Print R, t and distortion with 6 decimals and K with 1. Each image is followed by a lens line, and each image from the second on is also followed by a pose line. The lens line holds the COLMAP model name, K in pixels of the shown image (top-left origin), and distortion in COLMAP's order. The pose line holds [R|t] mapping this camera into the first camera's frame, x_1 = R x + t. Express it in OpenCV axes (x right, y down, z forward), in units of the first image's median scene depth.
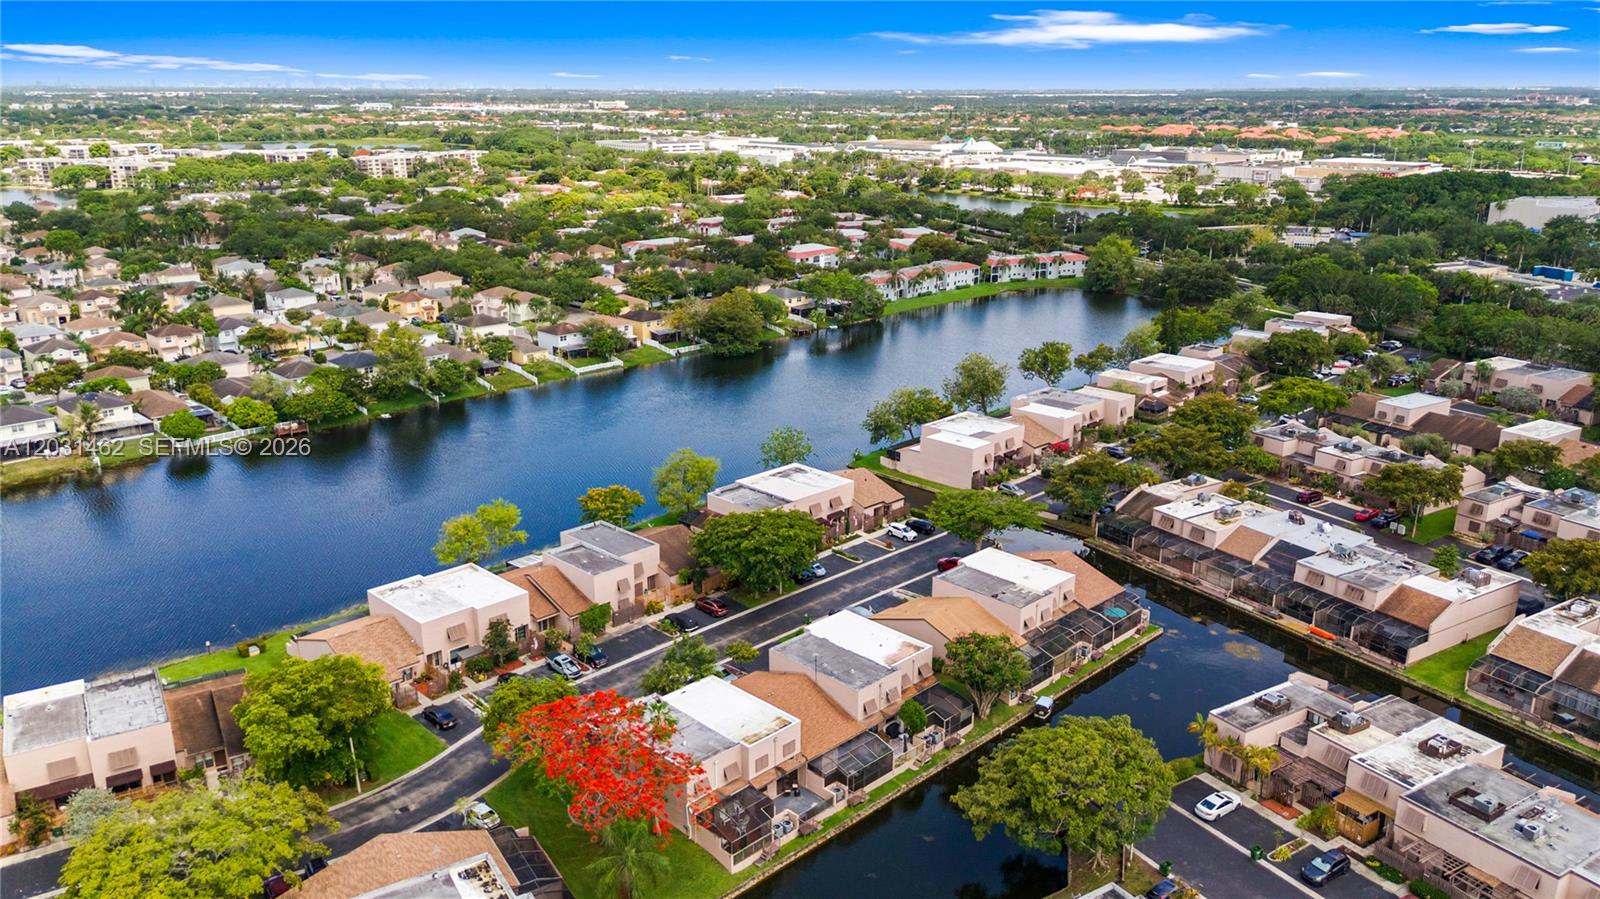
lens RADIAL K [[1158.5, 0, 800.0], [0, 1158.5, 449.5], [0, 0, 1]] dist [0.067257, -0.080410]
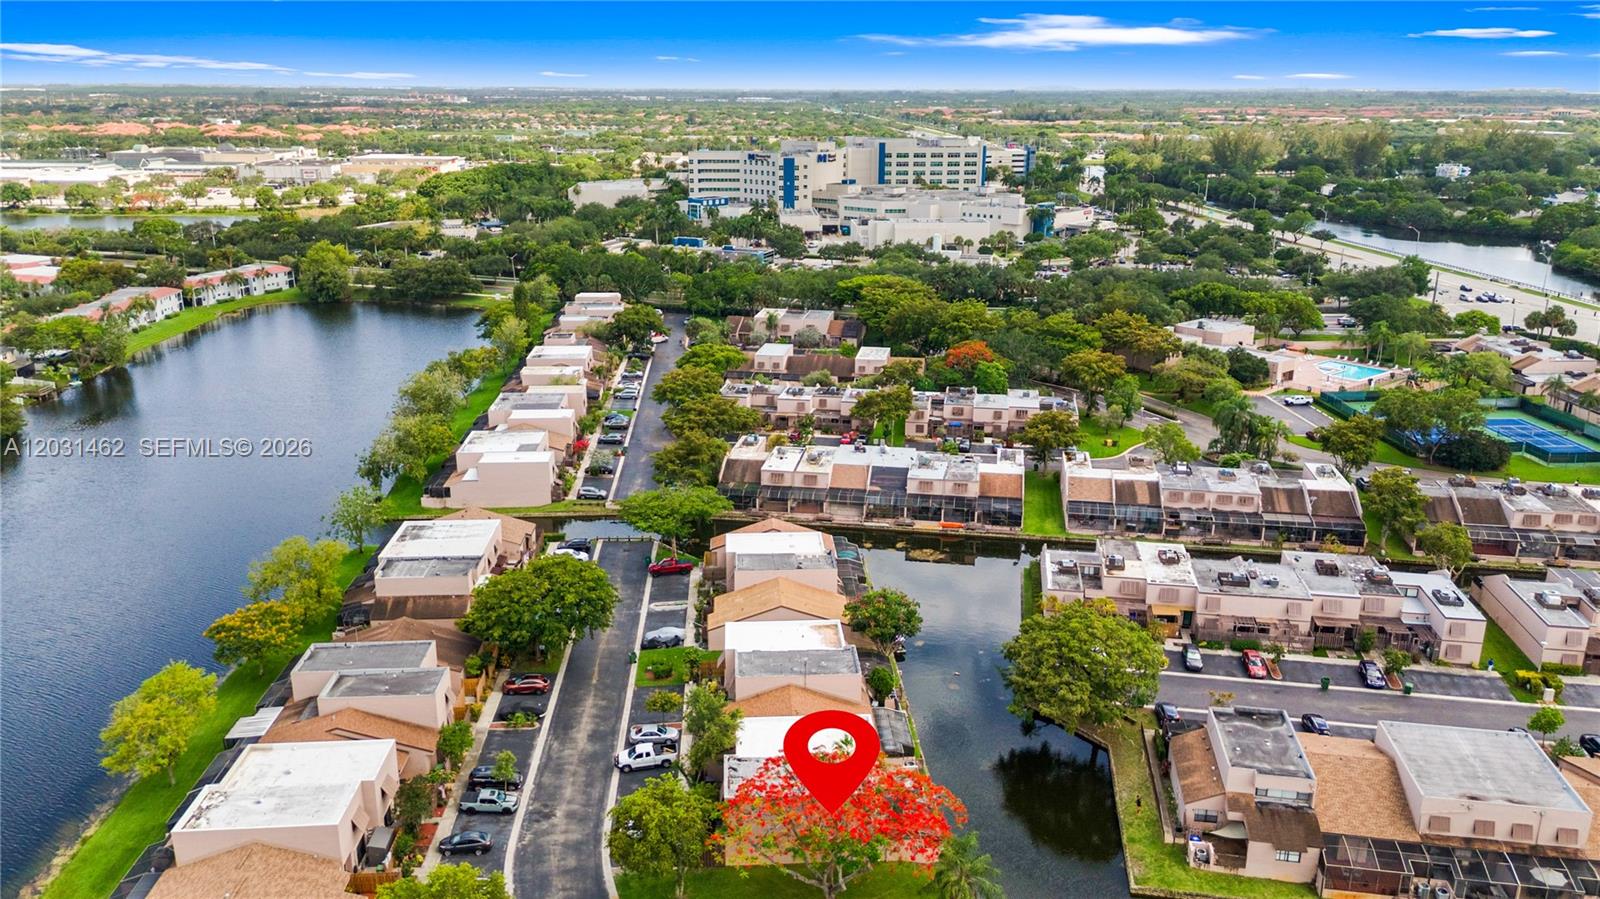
lens RADIAL K [[1158.5, 0, 800.0], [0, 1158.5, 449.5], [0, 0, 1]] dist [0.067257, -0.080410]
pose [[0.664528, -0.217437, 0.714929, -0.395044], [0.216004, 0.971781, 0.094780, -0.055768], [-0.715363, 0.091444, 0.692743, 0.176435]]
